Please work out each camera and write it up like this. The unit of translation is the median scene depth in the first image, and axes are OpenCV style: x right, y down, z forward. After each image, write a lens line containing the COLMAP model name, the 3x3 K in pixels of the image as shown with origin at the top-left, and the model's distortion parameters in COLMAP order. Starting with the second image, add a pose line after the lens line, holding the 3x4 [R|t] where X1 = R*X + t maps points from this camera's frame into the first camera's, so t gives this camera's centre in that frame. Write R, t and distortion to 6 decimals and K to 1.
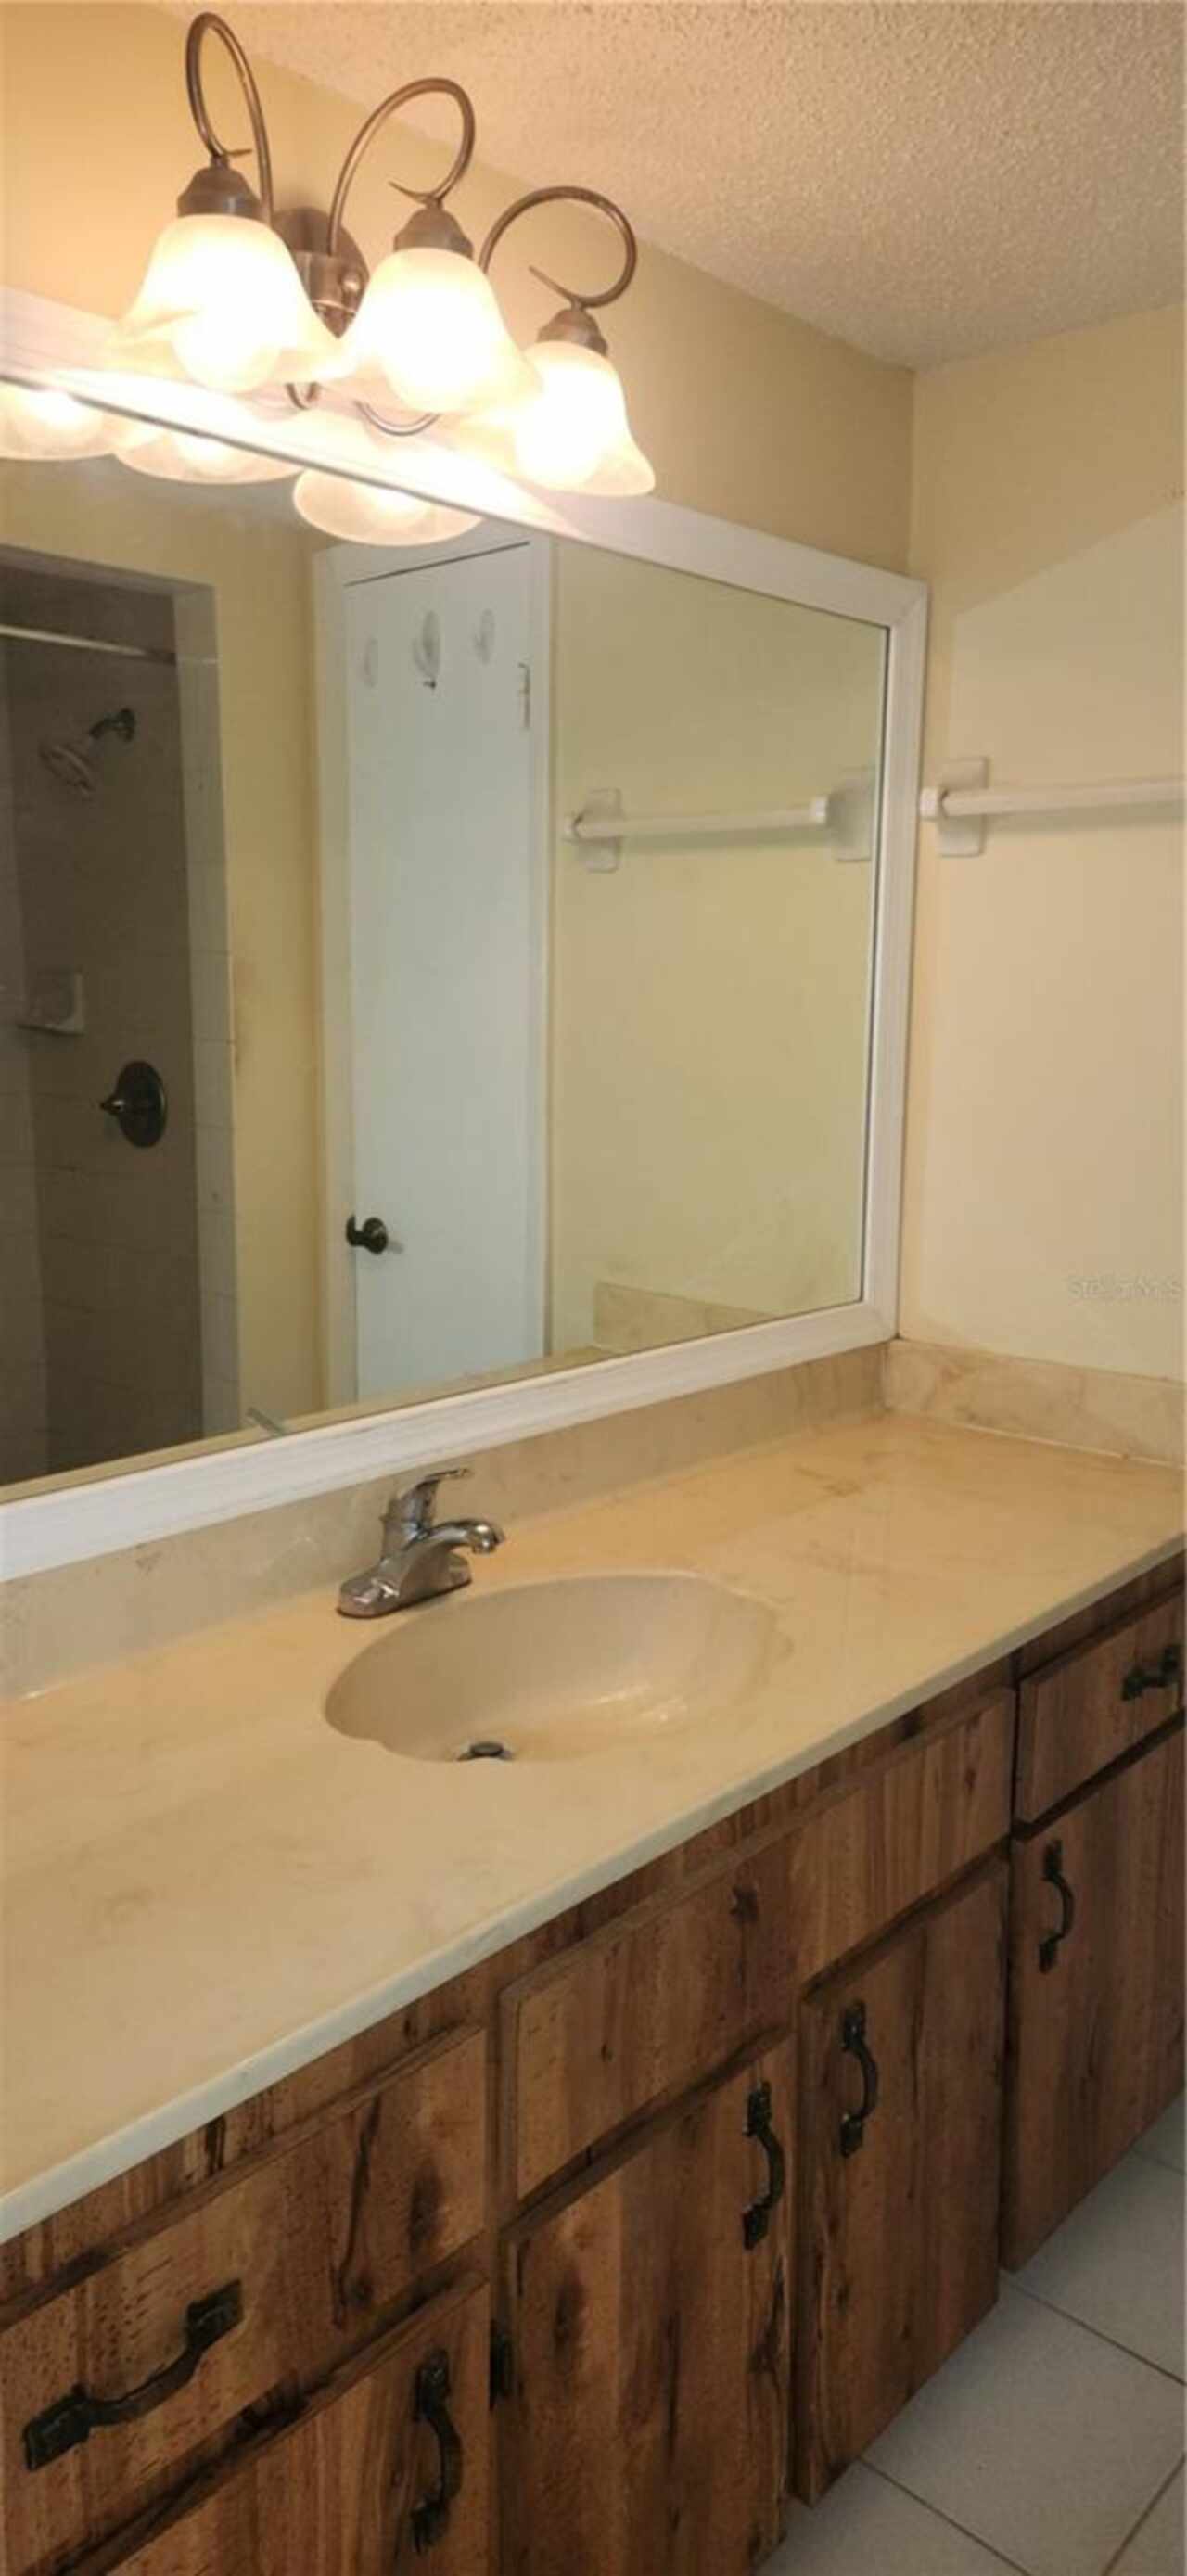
lens RADIAL K [[1712.6, 0, 591.6], [0, 1712.6, 1288.6], [0, 0, 1]] dist [0.049272, -0.018121]
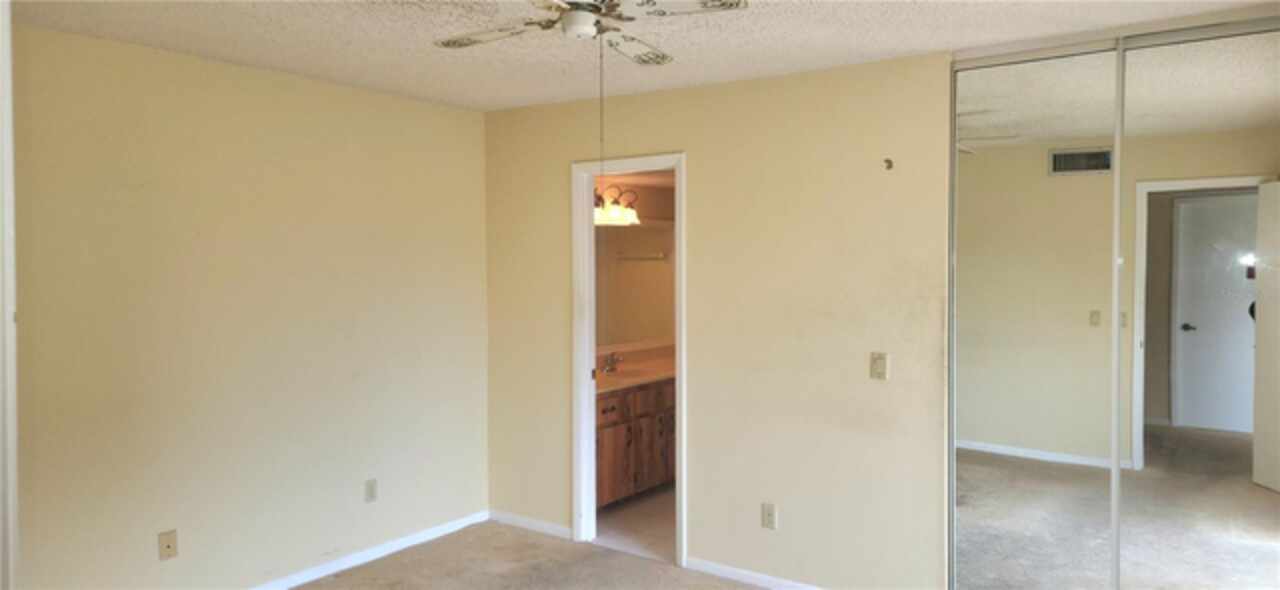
lens RADIAL K [[850.9, 0, 641.6], [0, 850.9, 290.6], [0, 0, 1]] dist [0.049272, -0.018121]
pose [[0.994056, -0.017162, 0.107511, -0.419784], [0.031790, 0.990218, -0.135858, 0.403664], [-0.104128, 0.138469, 0.984878, -3.074354]]
